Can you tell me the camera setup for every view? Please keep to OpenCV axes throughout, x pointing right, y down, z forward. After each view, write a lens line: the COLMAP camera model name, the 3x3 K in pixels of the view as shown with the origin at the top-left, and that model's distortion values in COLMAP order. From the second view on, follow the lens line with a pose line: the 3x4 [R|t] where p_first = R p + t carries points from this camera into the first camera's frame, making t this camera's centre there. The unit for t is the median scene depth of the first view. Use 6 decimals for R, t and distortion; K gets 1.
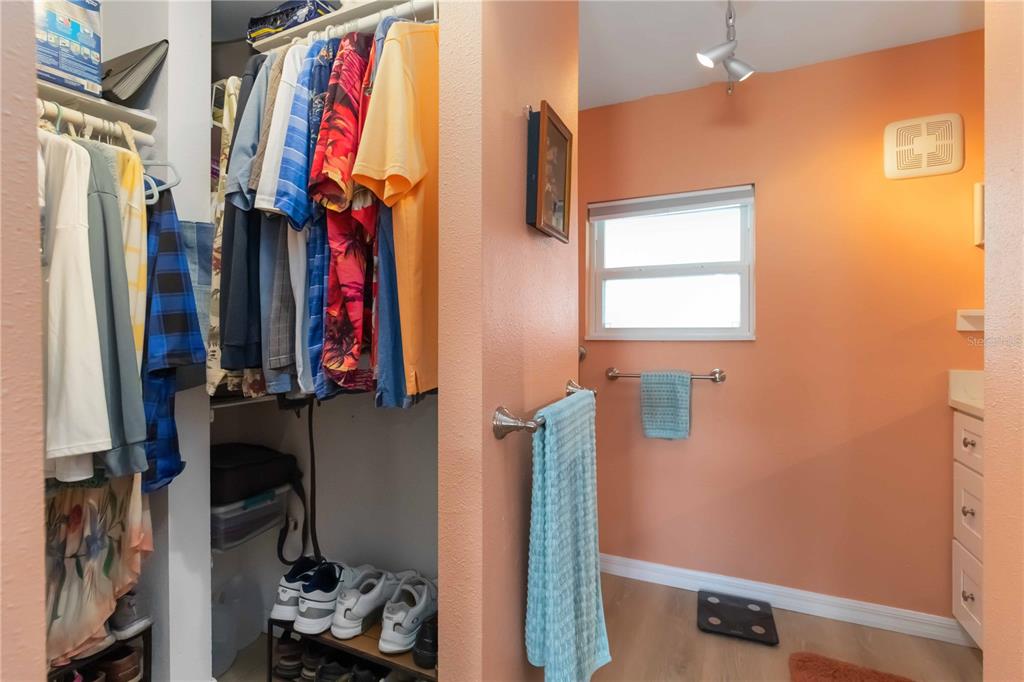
lens RADIAL K [[474.0, 0, 512.9], [0, 474.0, 333.1], [0, 0, 1]] dist [0.000225, -0.000308]
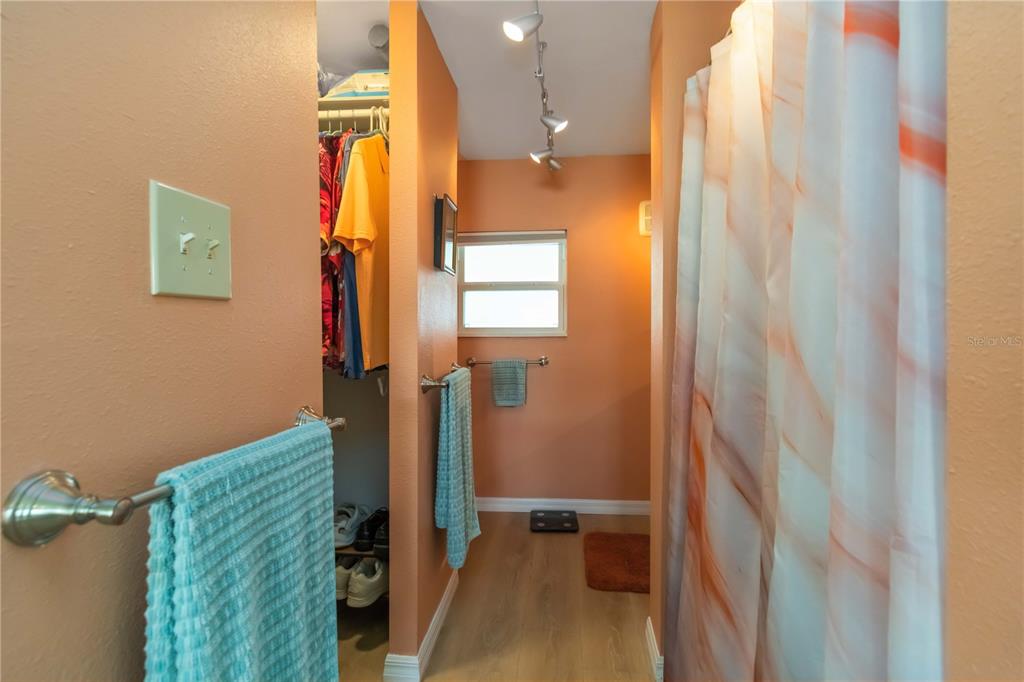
lens RADIAL K [[474.0, 0, 513.3], [0, 474.0, 338.2], [0, 0, 1]] dist [0.000225, -0.000308]
pose [[0.944431, -0.005143, 0.328670, -0.198489], [-0.000070, 0.999874, 0.015849, -0.004058], [-0.328710, -0.014992, 0.944312, -0.510393]]
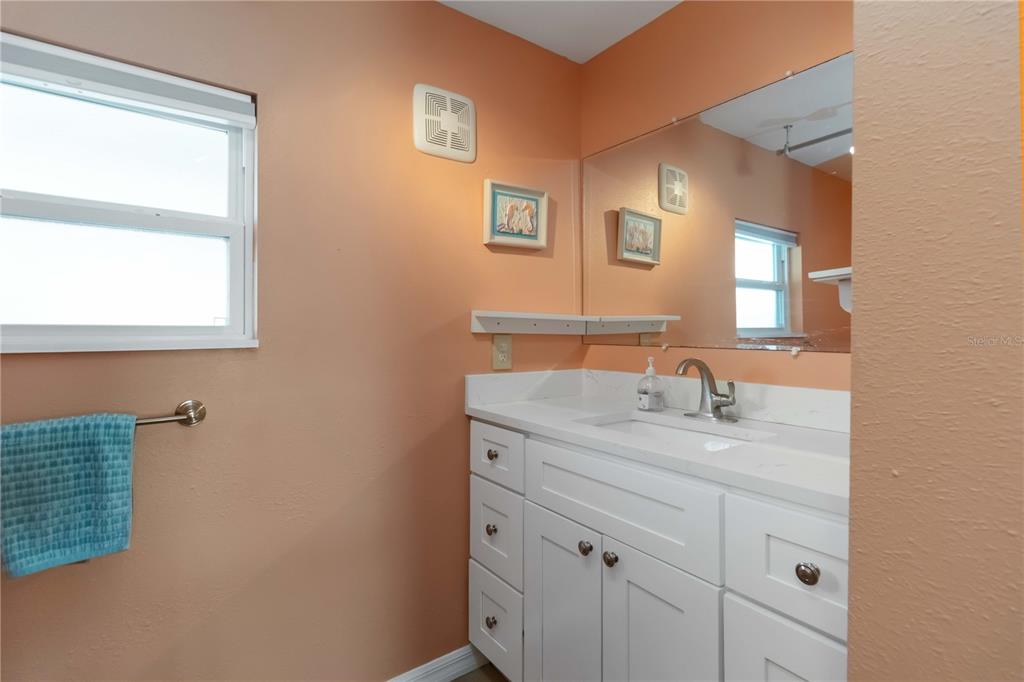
lens RADIAL K [[474.0, 0, 495.0], [0, 474.0, 328.7], [0, 0, 1]] dist [0.000225, -0.000308]
pose [[0.497281, 0.004584, 0.867578, 0.192001], [-0.003726, 0.999988, -0.003148, -0.013095], [-0.867582, -0.001668, 0.497292, 0.633292]]
